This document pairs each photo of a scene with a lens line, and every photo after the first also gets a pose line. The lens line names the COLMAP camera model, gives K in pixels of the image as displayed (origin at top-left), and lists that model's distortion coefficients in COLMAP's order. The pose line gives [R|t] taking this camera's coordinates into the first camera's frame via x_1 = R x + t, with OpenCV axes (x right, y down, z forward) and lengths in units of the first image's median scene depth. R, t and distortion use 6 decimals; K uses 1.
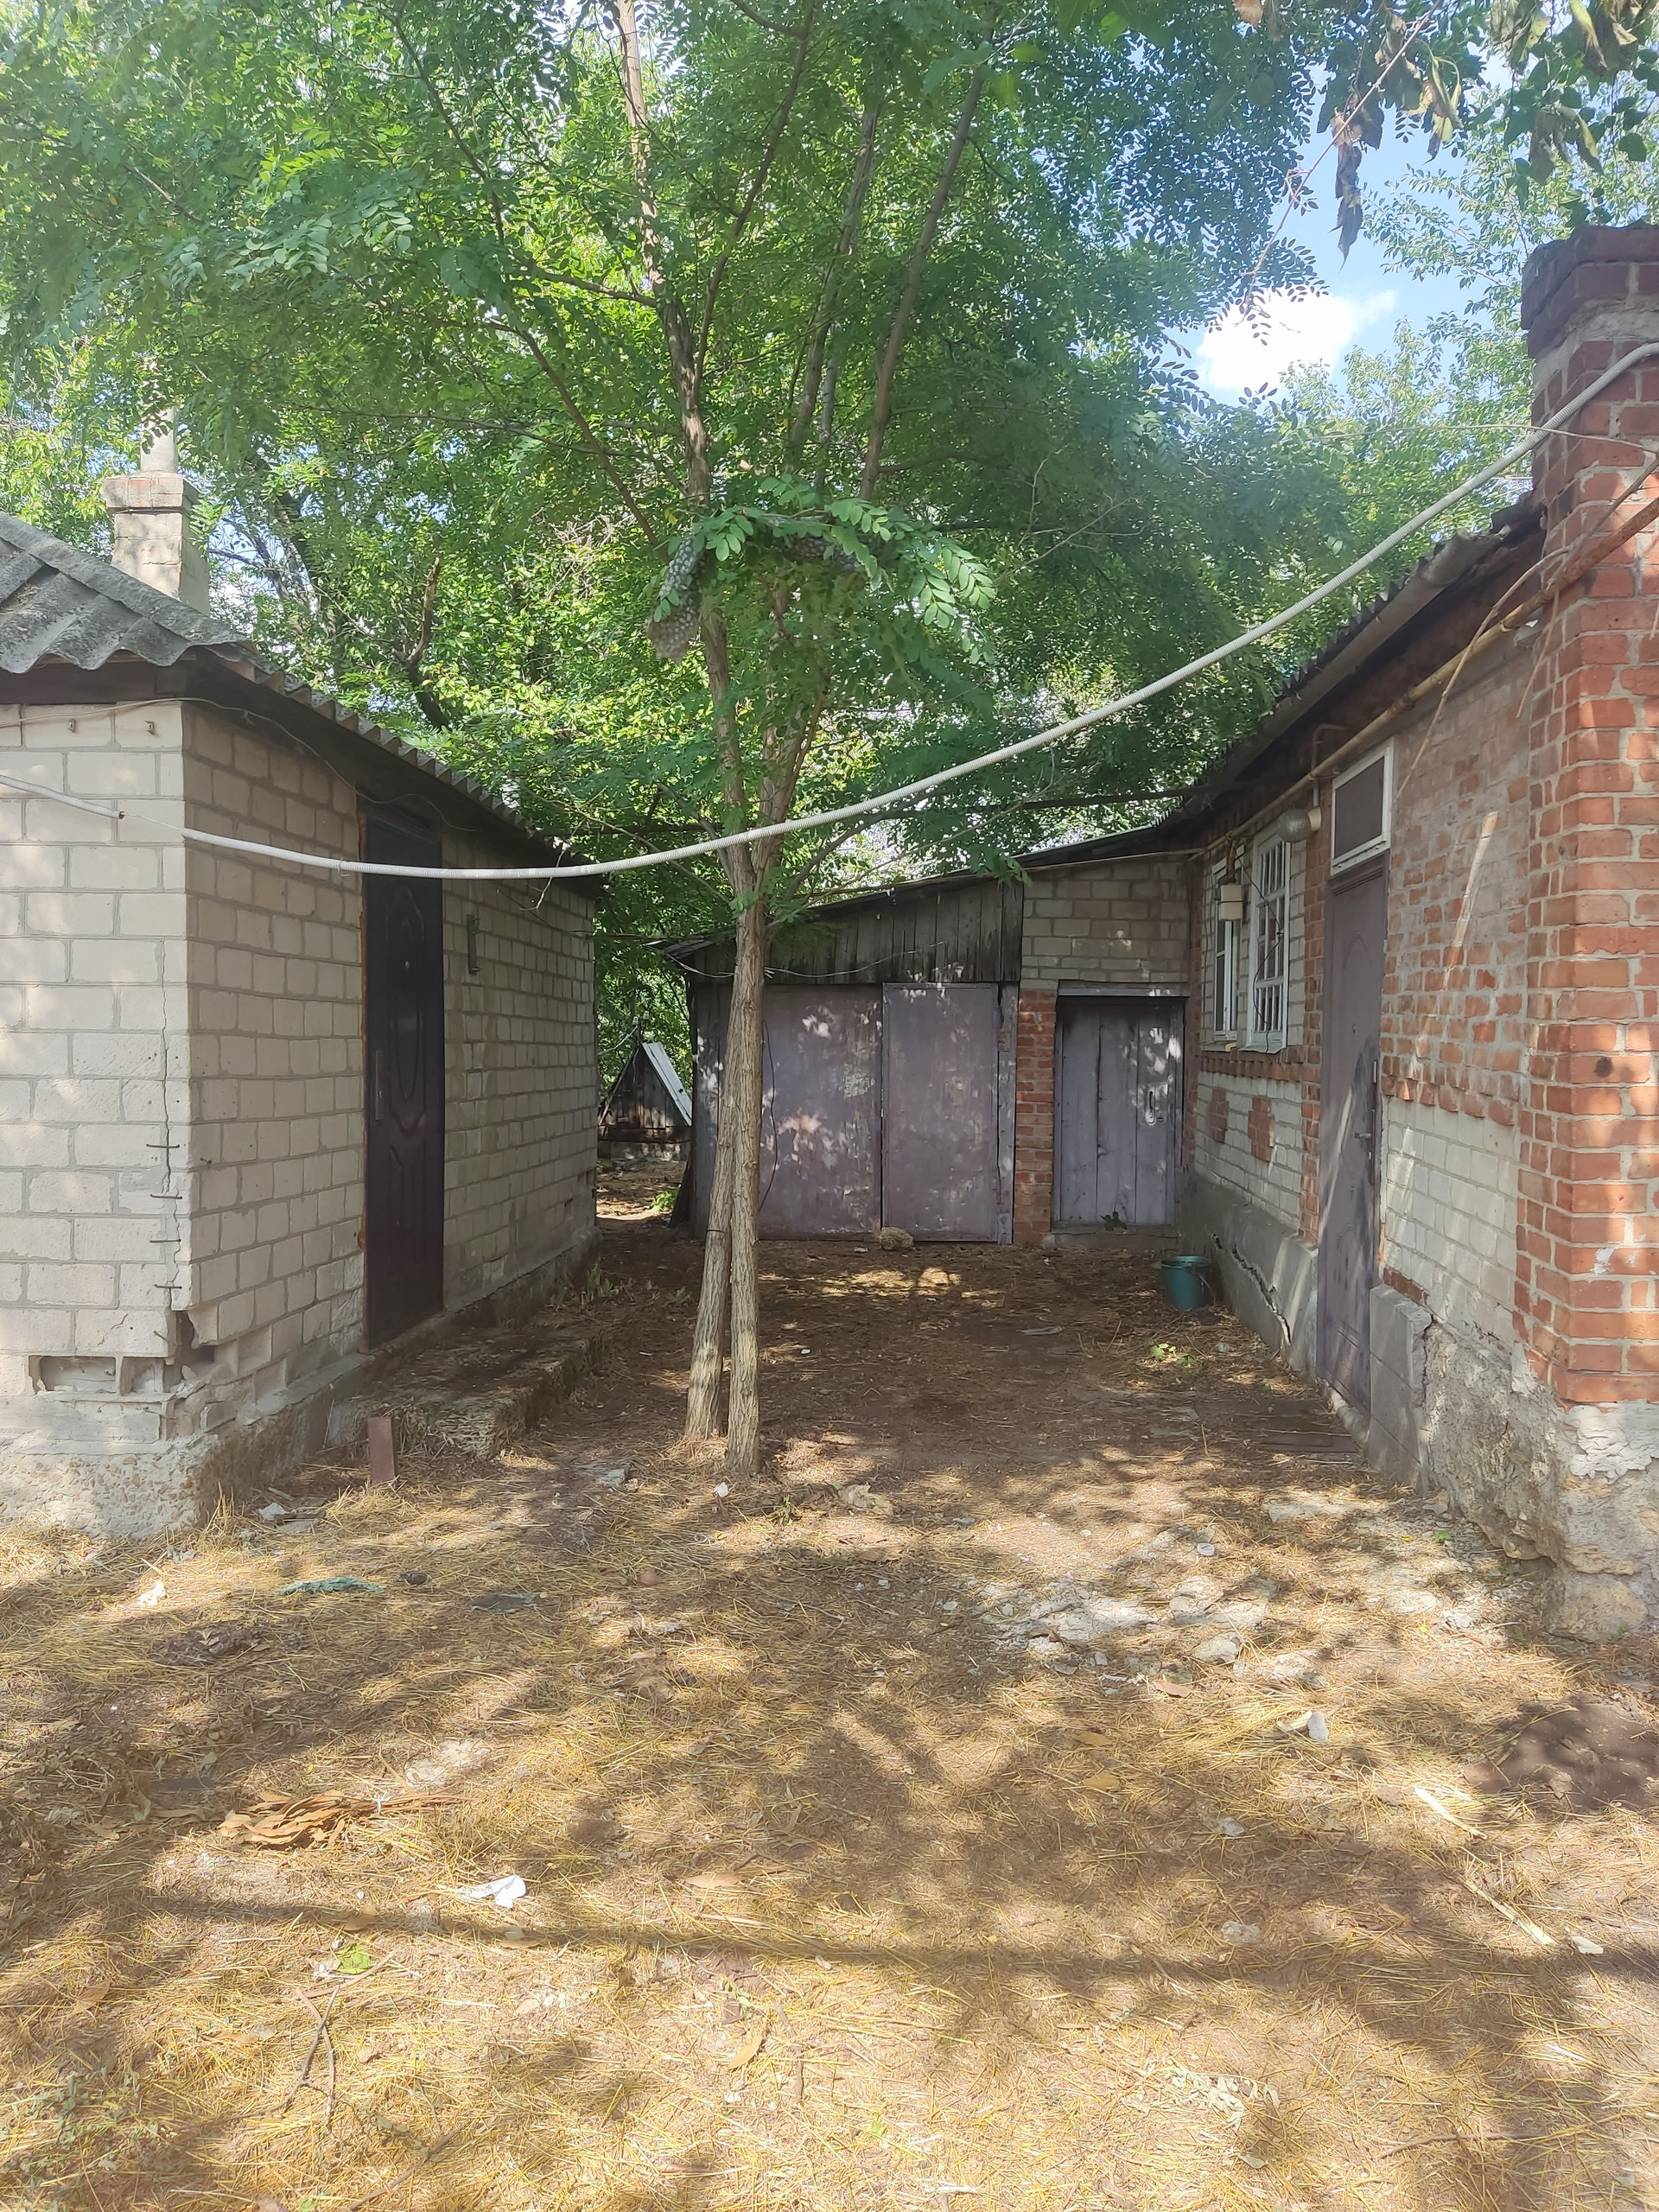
lens RADIAL K [[1638.3, 0, 806.2], [0, 1638.3, 1113.9], [0, 0, 1]] dist [0.116656, -0.174741]
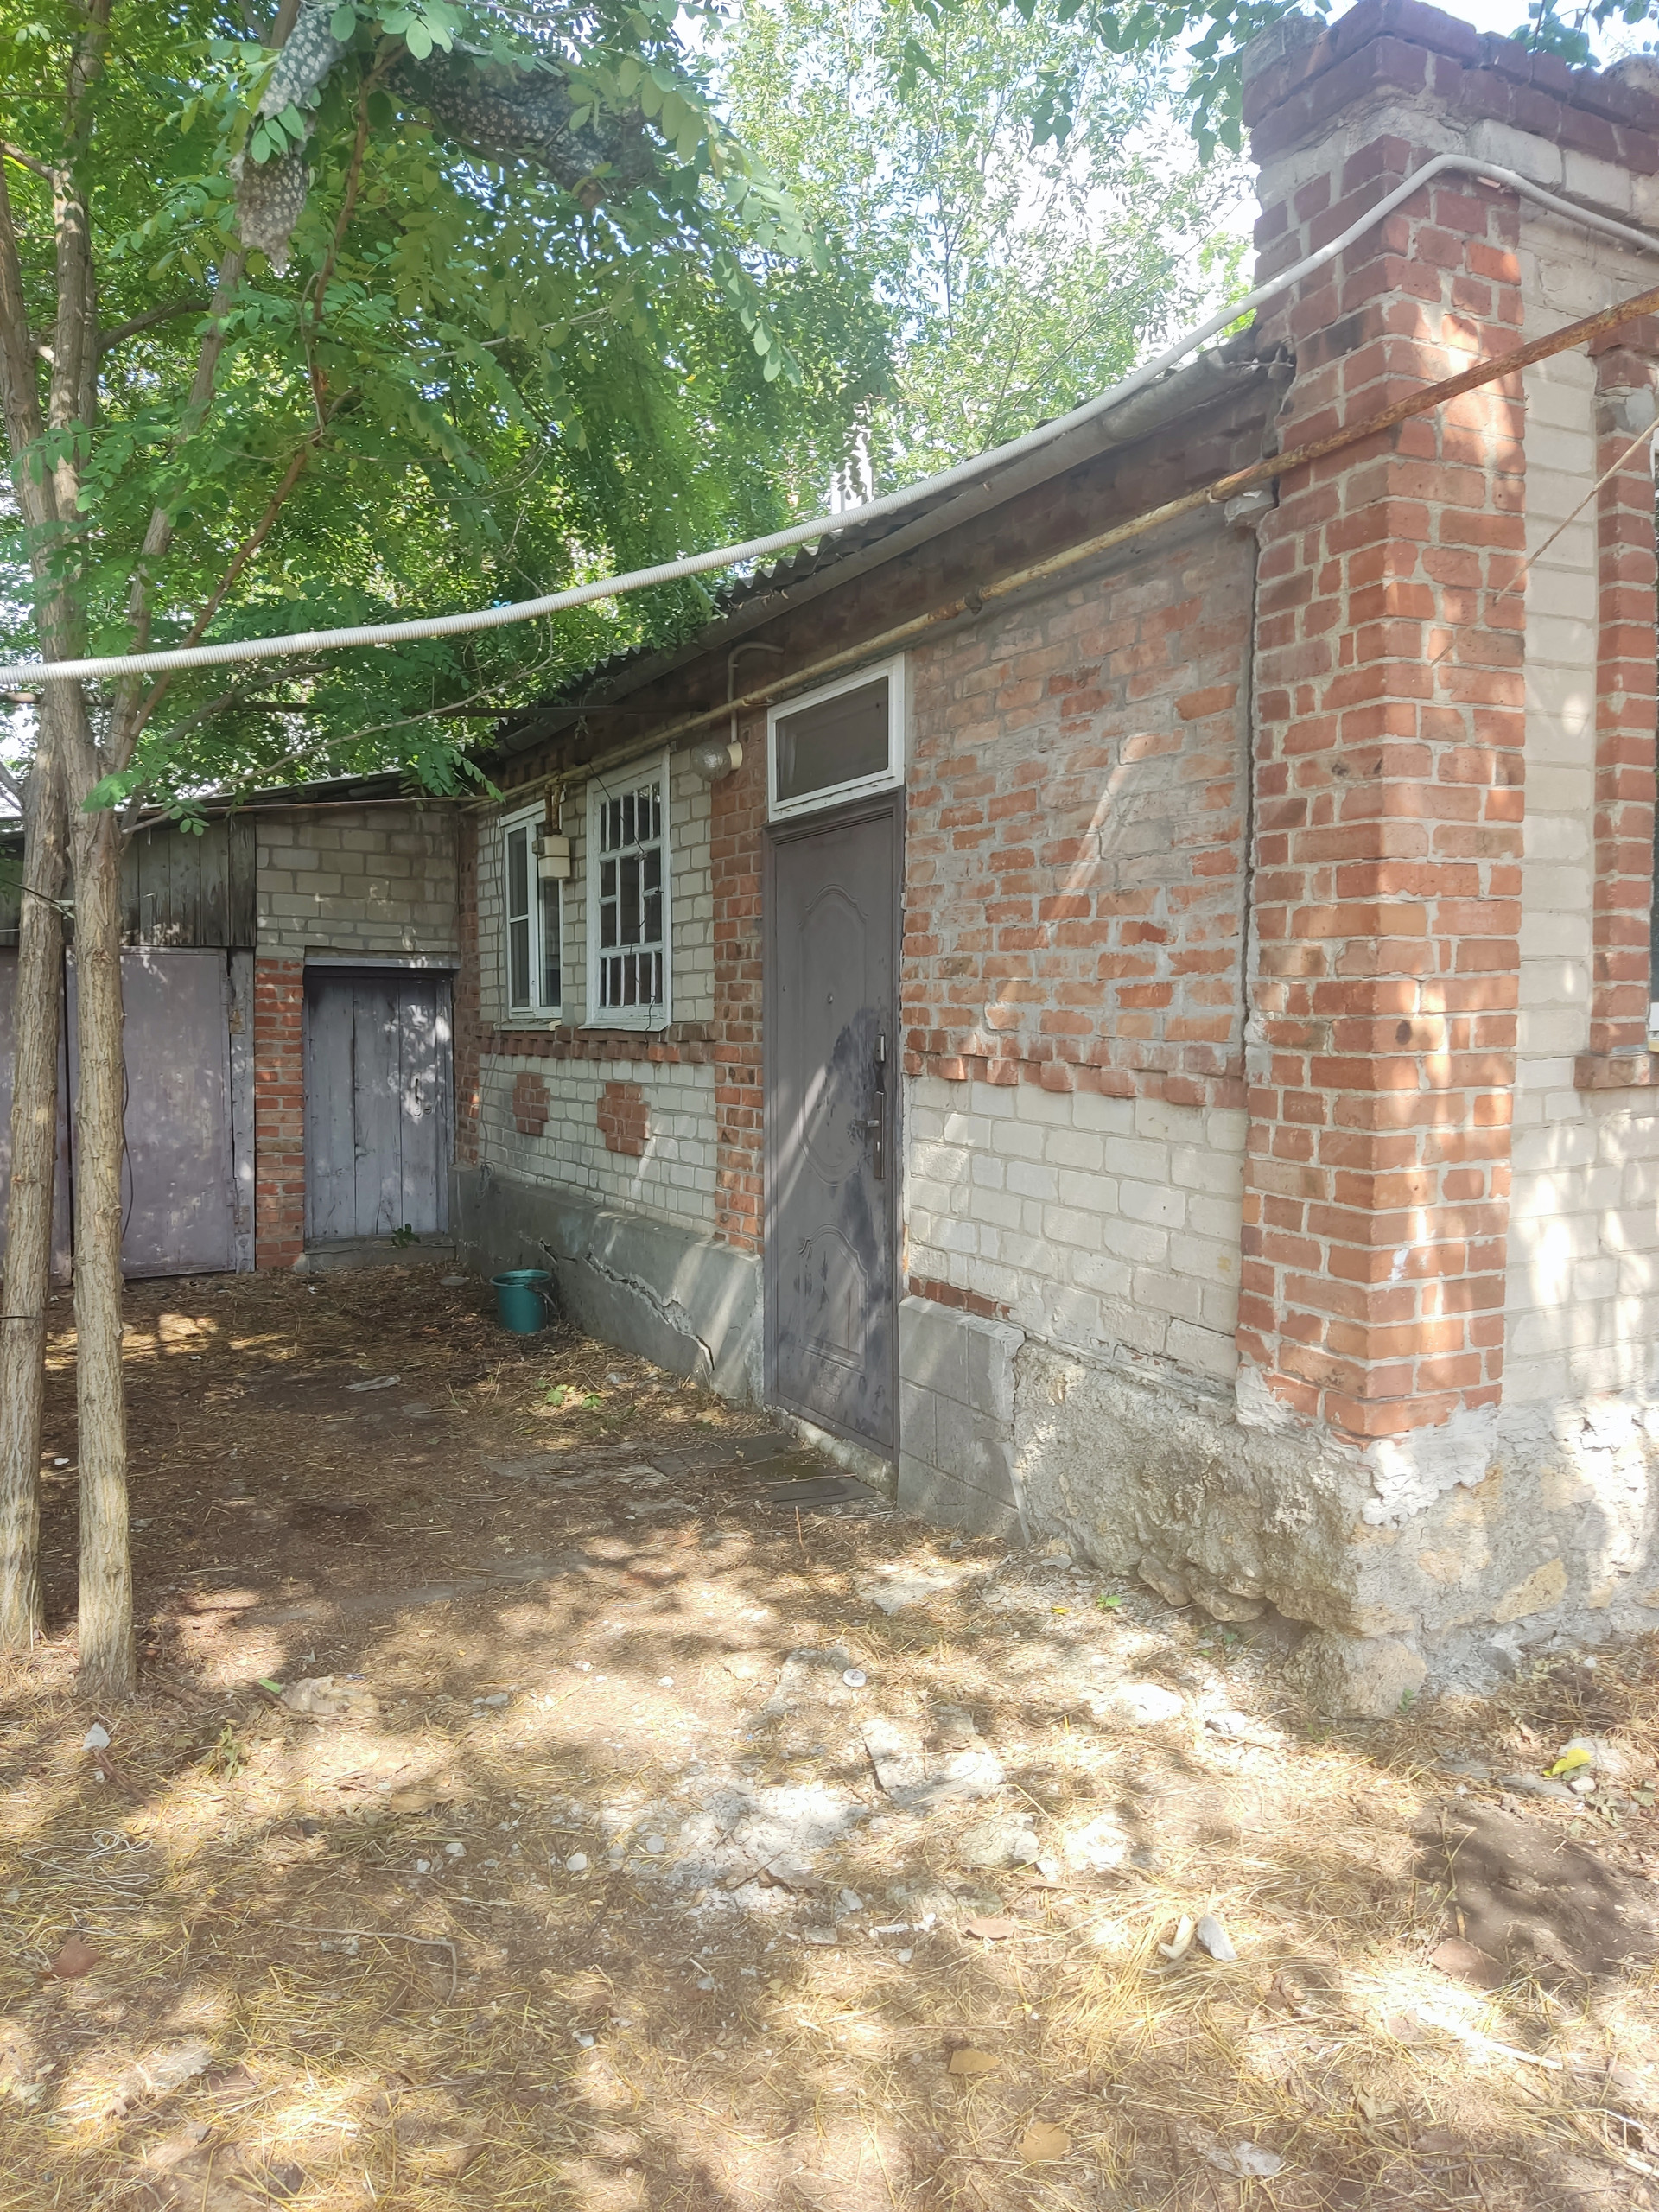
lens RADIAL K [[1638.3, 0, 806.2], [0, 1638.3, 1113.9], [0, 0, 1]] dist [0.116656, -0.174741]
pose [[0.846270, -0.038407, 0.531368, -0.146897], [0.033707, 0.999260, 0.018543, -0.008761], [-0.531687, 0.002218, 0.846938, 0.314310]]
